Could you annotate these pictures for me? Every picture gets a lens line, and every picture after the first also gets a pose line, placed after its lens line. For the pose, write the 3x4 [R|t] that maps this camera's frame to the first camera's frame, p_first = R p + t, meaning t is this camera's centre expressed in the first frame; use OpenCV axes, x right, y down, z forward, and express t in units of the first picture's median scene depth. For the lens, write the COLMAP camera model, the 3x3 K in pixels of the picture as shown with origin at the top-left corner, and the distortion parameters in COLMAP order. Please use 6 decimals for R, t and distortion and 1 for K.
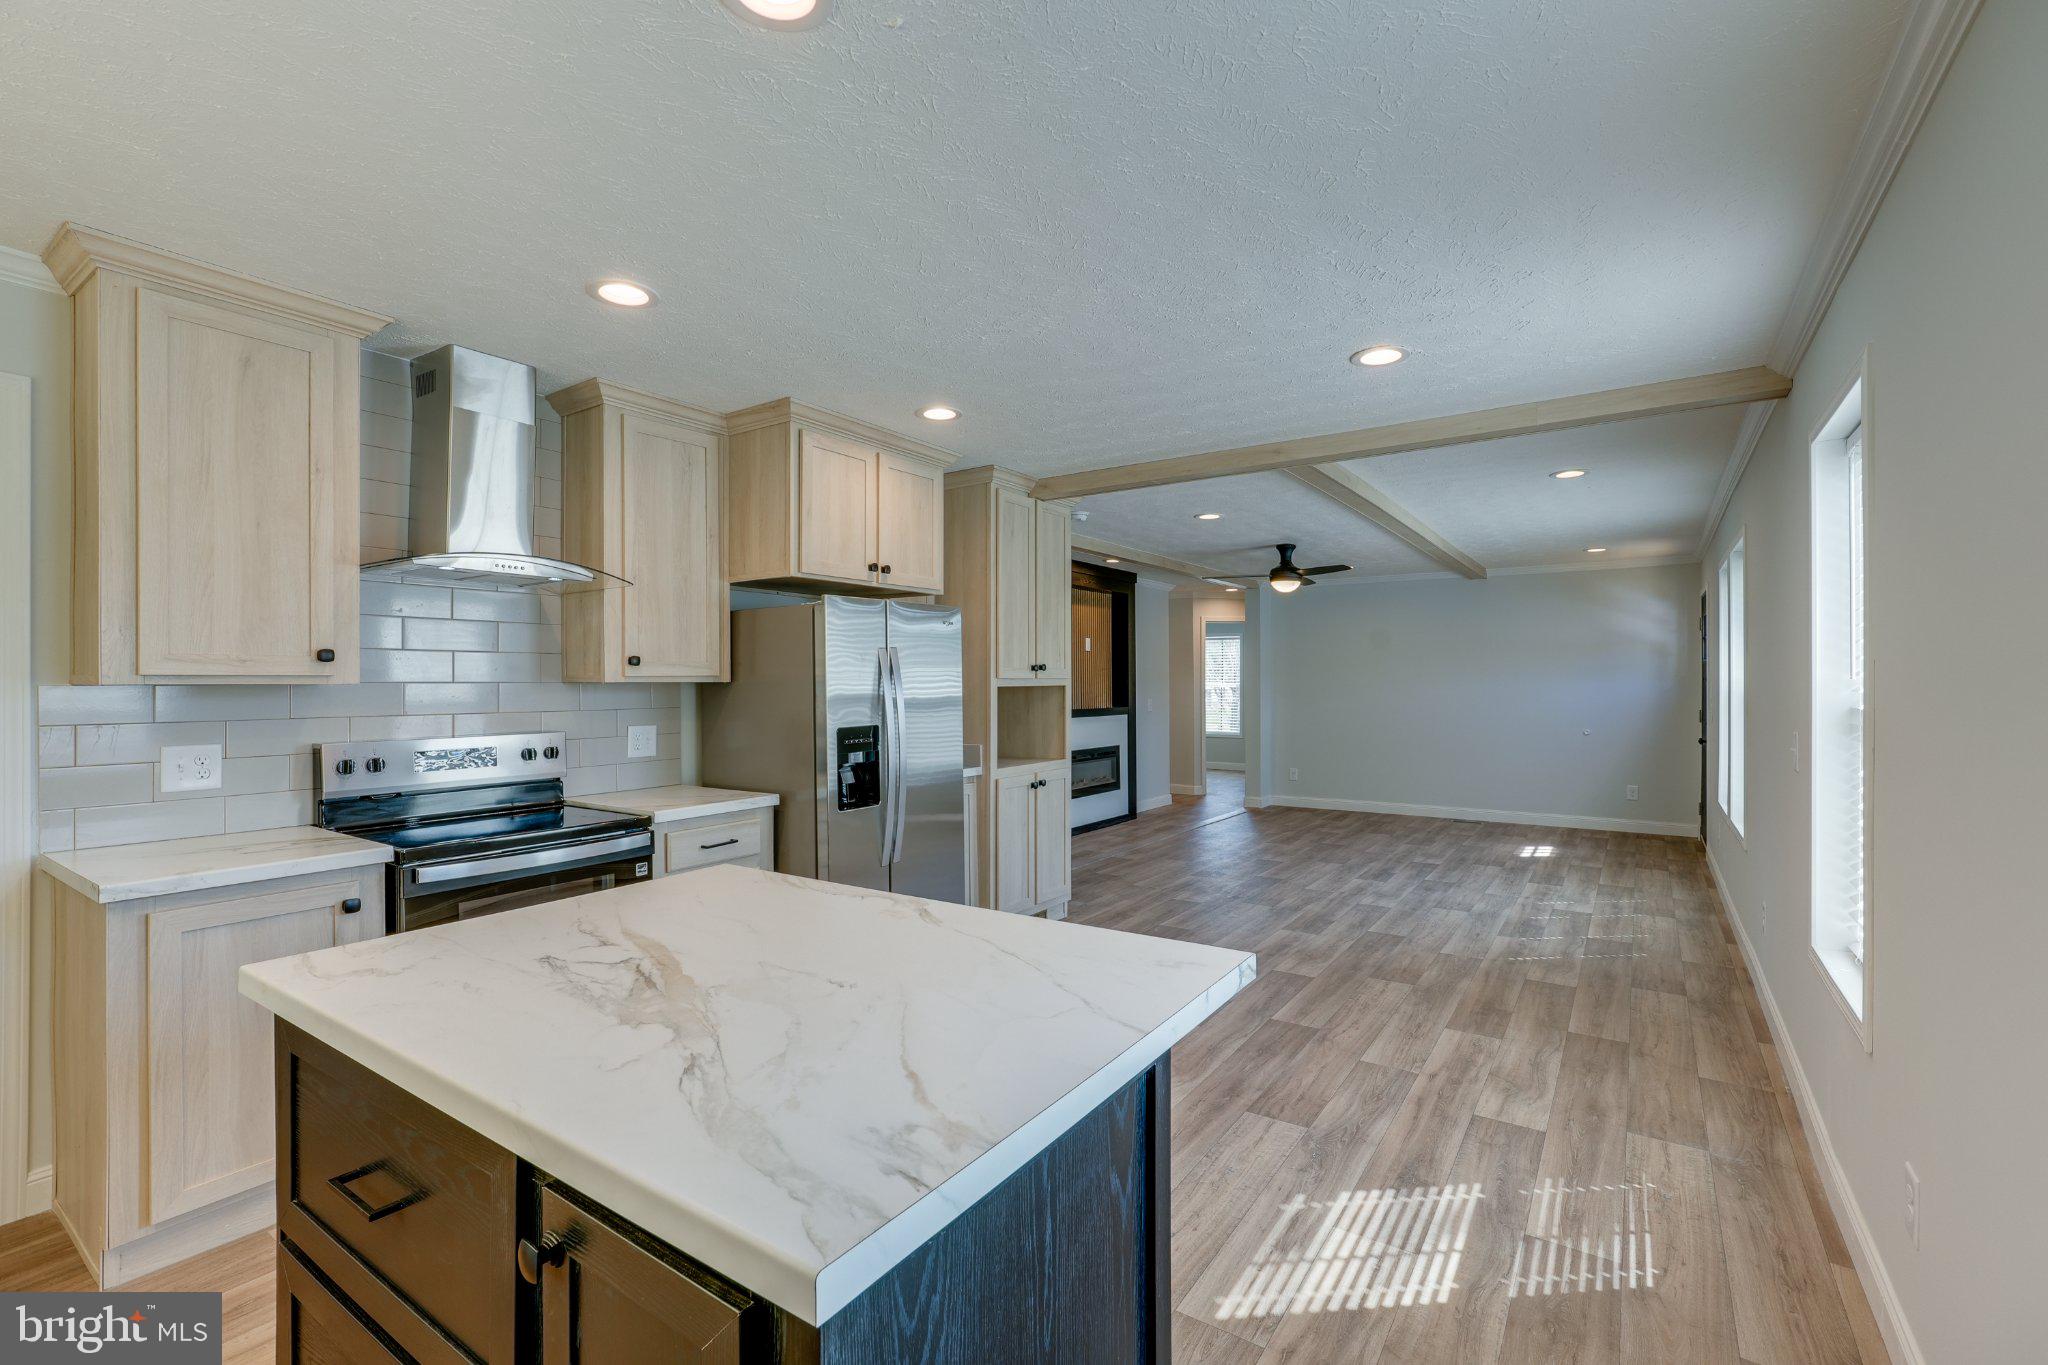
lens RADIAL K [[902.9, 0, 1024.5], [0, 902.9, 684.2], [0, 0, 1]] dist [-0.016043, 0.007489]
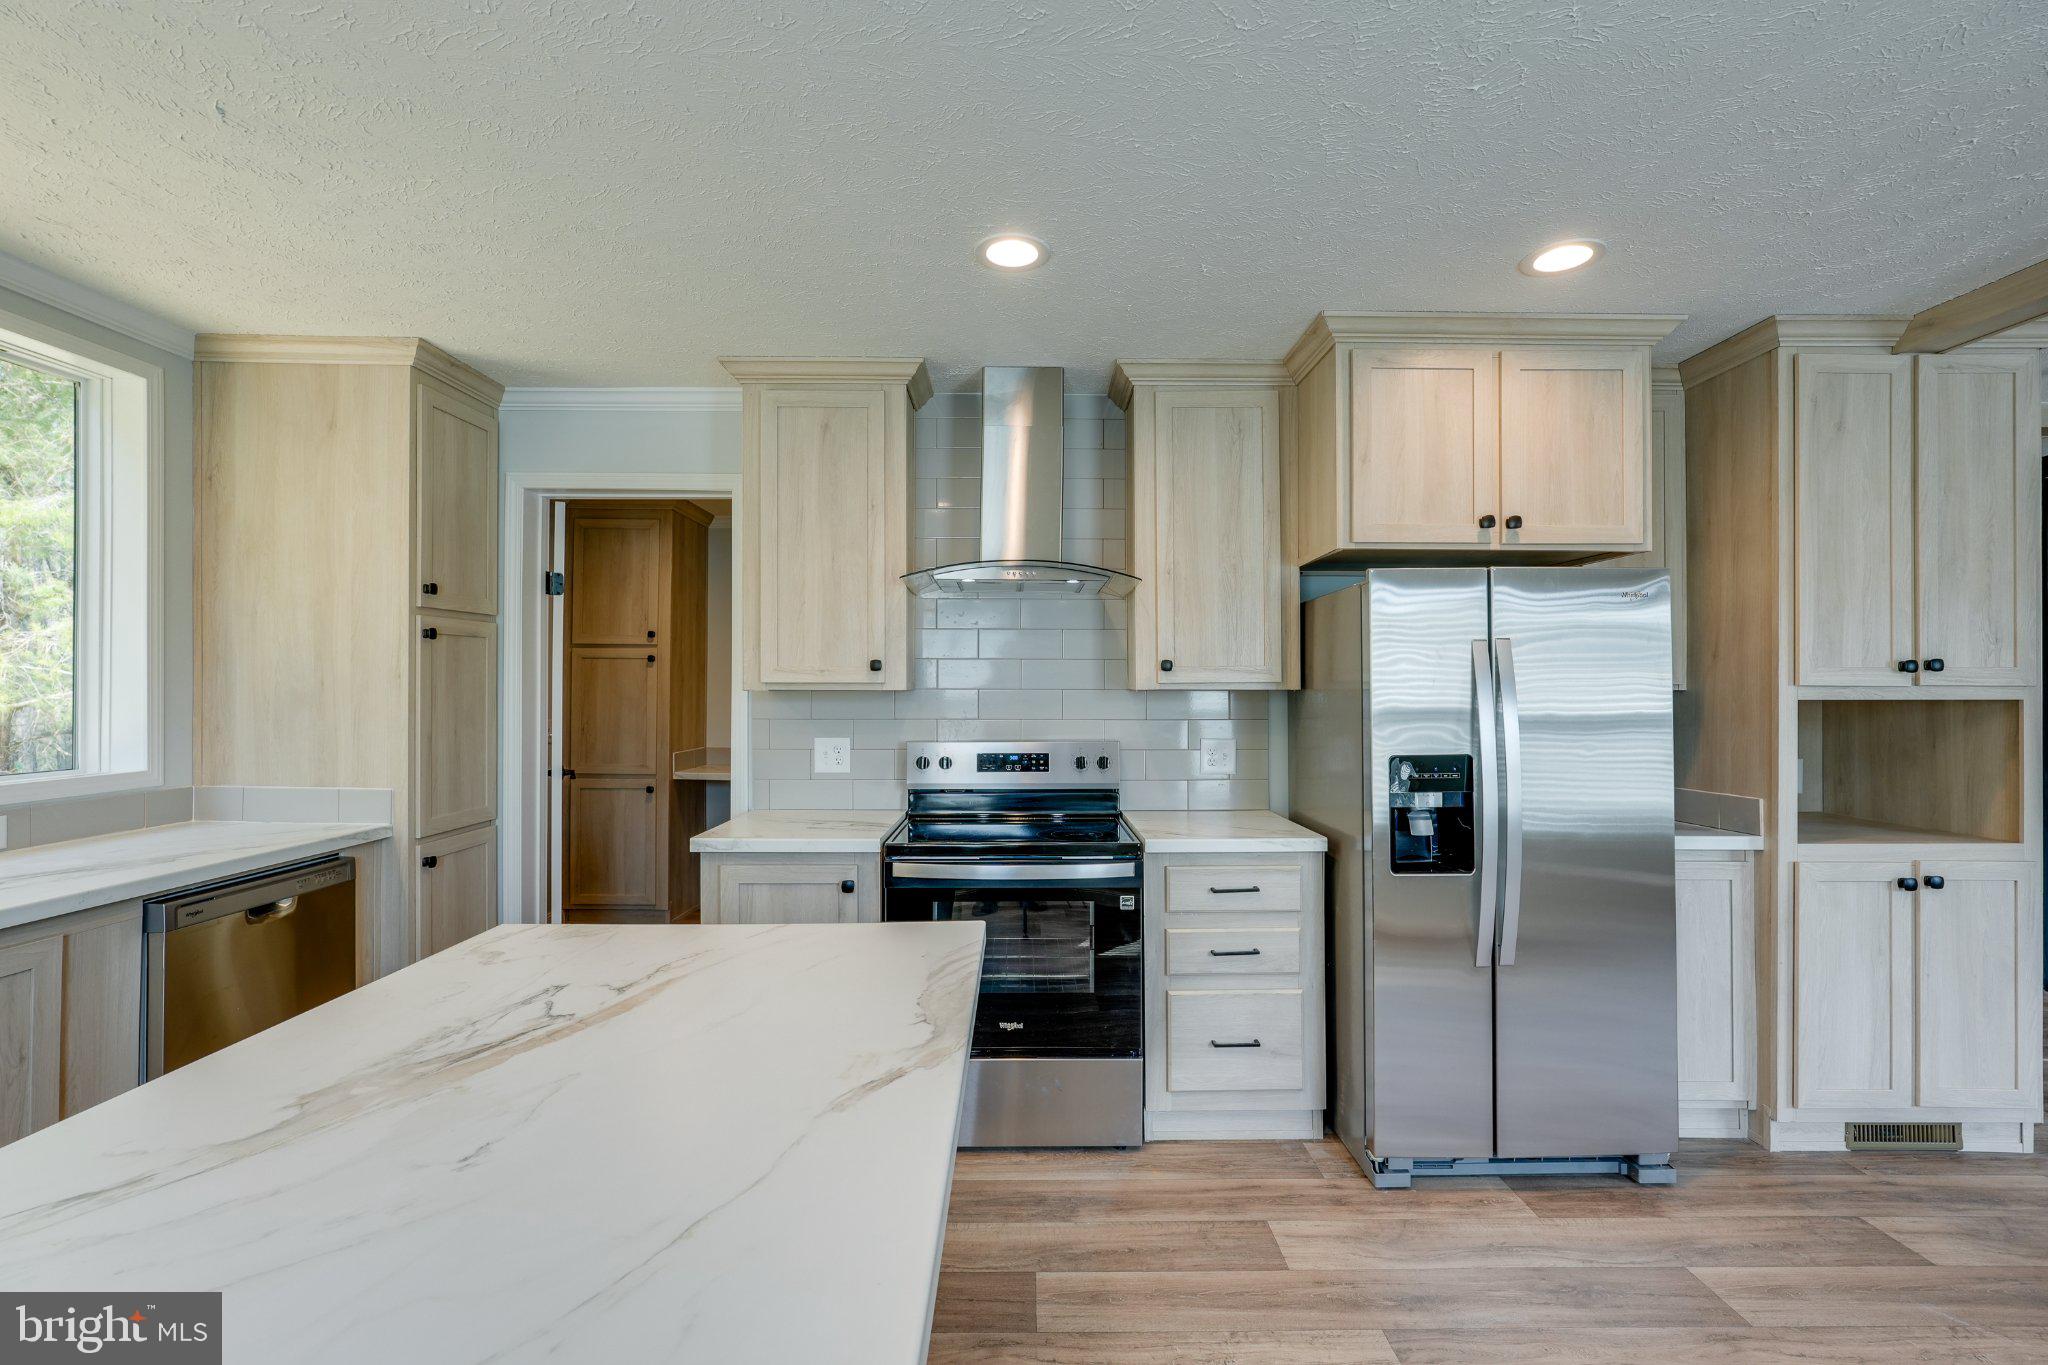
lens RADIAL K [[902.9, 0, 1024.5], [0, 902.9, 684.2], [0, 0, 1]] dist [-0.016043, 0.007489]
pose [[0.568757, -0.001261, -0.822504, 0.222559], [-0.005574, 0.999970, -0.005387, -0.002099], [0.822487, 0.007648, 0.568733, 0.384609]]
